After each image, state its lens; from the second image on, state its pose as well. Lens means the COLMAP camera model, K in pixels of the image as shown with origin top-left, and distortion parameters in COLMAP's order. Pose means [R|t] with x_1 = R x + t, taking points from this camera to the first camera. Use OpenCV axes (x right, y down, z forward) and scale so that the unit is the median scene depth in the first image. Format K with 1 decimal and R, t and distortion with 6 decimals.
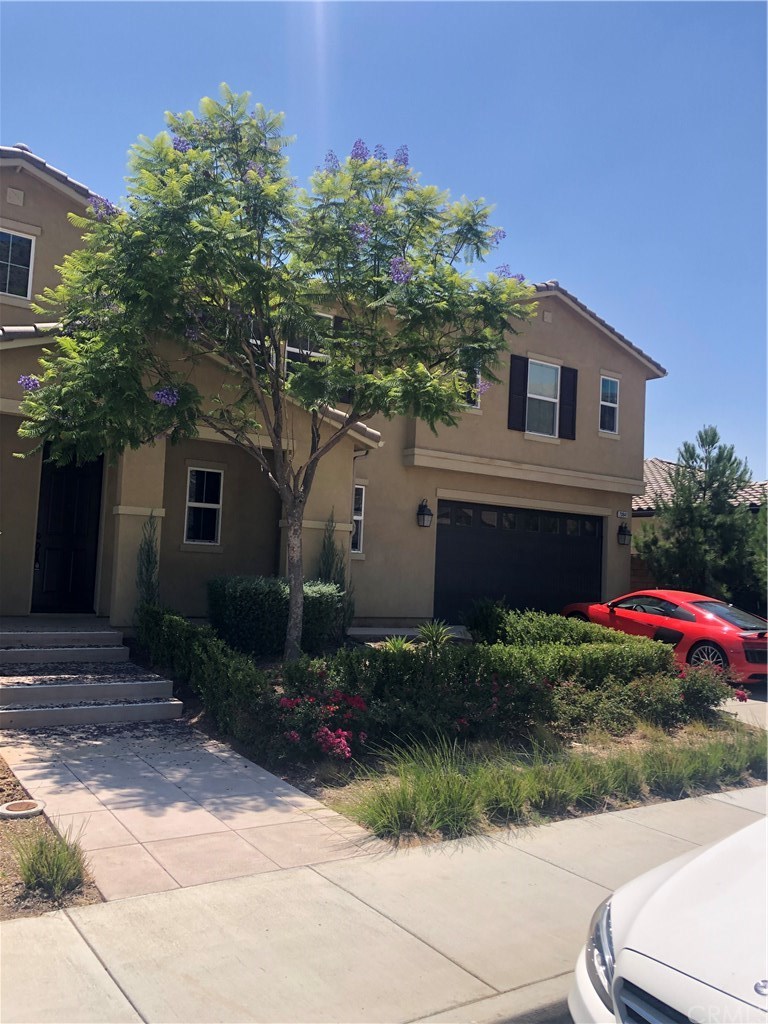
lens RADIAL K [[835.5, 0, 382.3], [0, 835.5, 499.0], [0, 0, 1]] dist [0.037720, -0.005916]
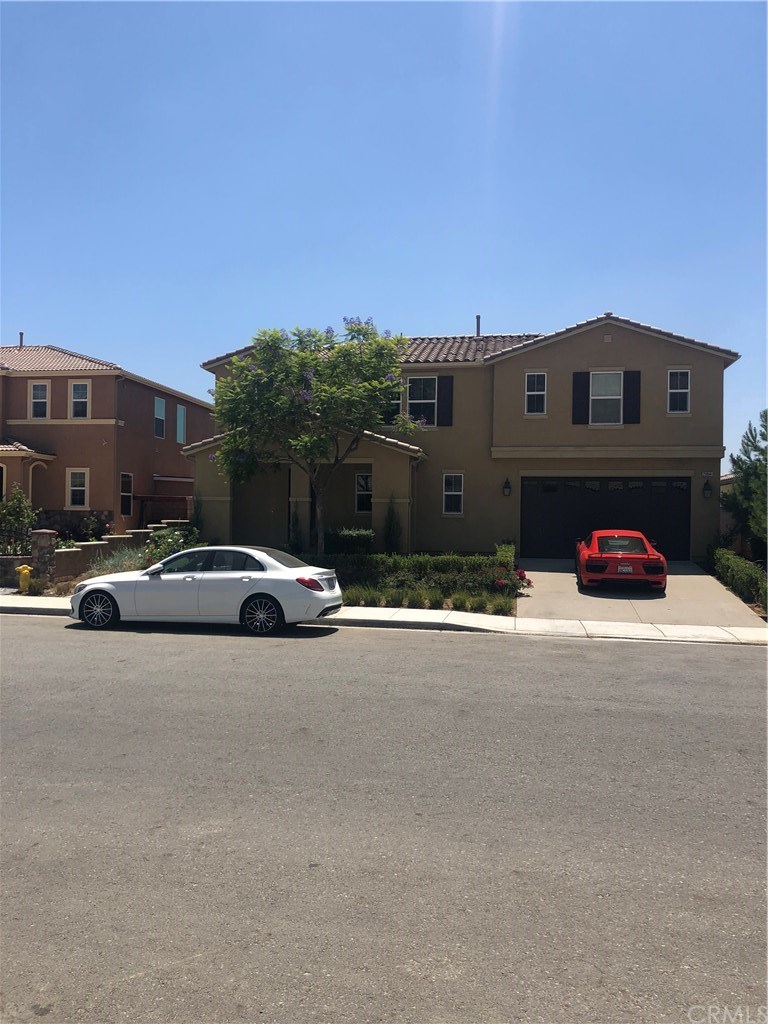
lens RADIAL K [[837.9, 0, 379.8], [0, 837.9, 511.1], [0, 0, 1]] dist [0.030214, -0.012824]
pose [[0.714799, -0.044095, -0.697939, 0.889070], [0.078046, 0.996806, 0.016955, 0.015012], [0.694962, -0.066590, 0.715957, -0.283273]]
